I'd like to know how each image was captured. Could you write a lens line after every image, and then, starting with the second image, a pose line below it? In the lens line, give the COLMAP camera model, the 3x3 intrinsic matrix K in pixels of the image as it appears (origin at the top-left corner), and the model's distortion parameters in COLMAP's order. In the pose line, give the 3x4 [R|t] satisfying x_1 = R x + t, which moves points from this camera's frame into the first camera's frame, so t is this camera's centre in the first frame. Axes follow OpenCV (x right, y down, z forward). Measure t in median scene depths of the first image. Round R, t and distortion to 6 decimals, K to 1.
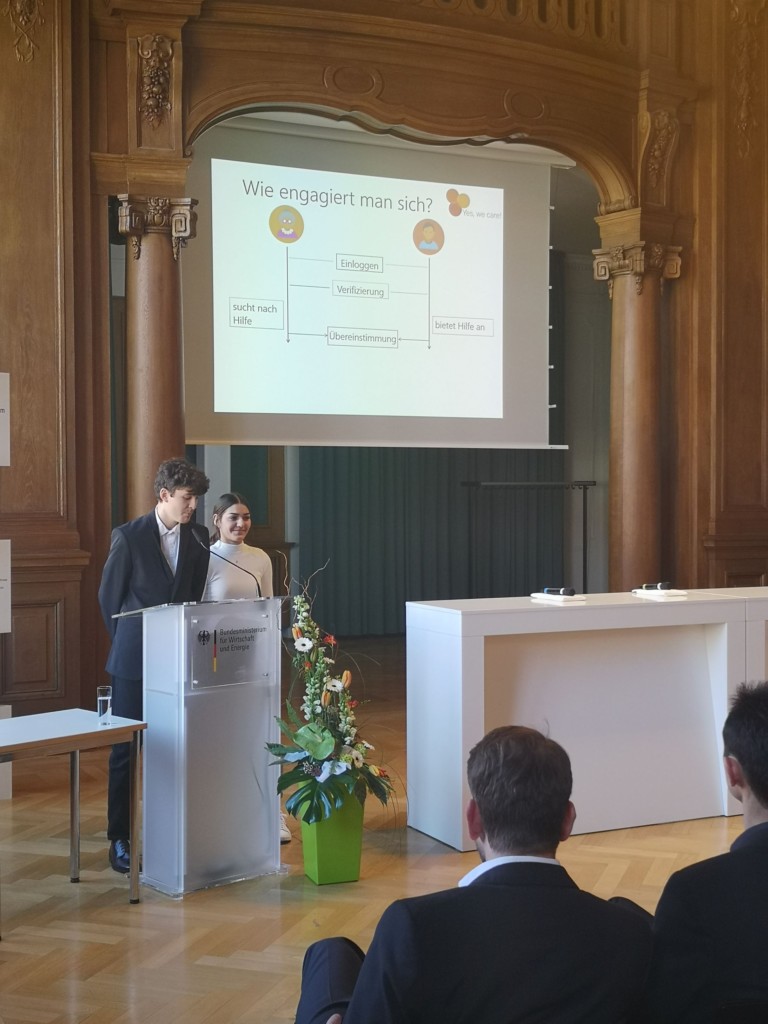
lens RADIAL K [[1350.5, 0, 406.7], [0, 1350.5, 507.4], [0, 0, 1]] dist [0.174615, -0.566880]
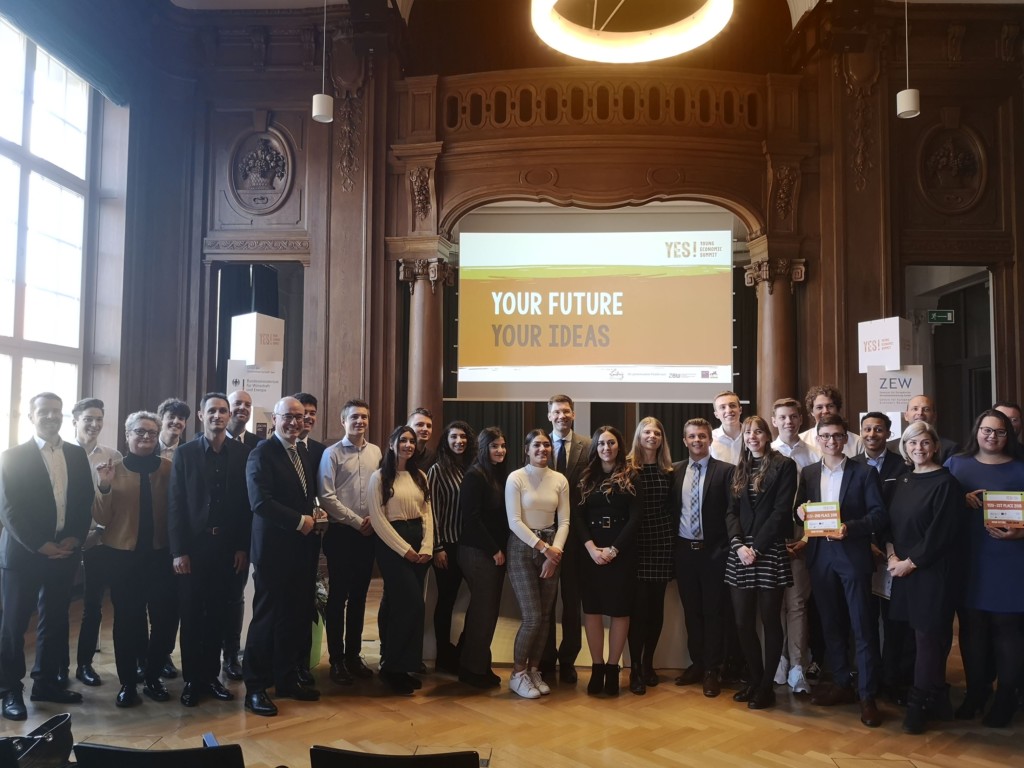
lens RADIAL K [[795.1, 0, 512.0], [0, 795.1, 384.0], [0, 0, 1]] dist [0.050644, -0.092431]
pose [[0.880493, -0.017090, -0.473752, 0.381183], [-0.017845, 0.997447, -0.069146, -0.000984], [0.473724, 0.069337, 0.877940, 0.172709]]
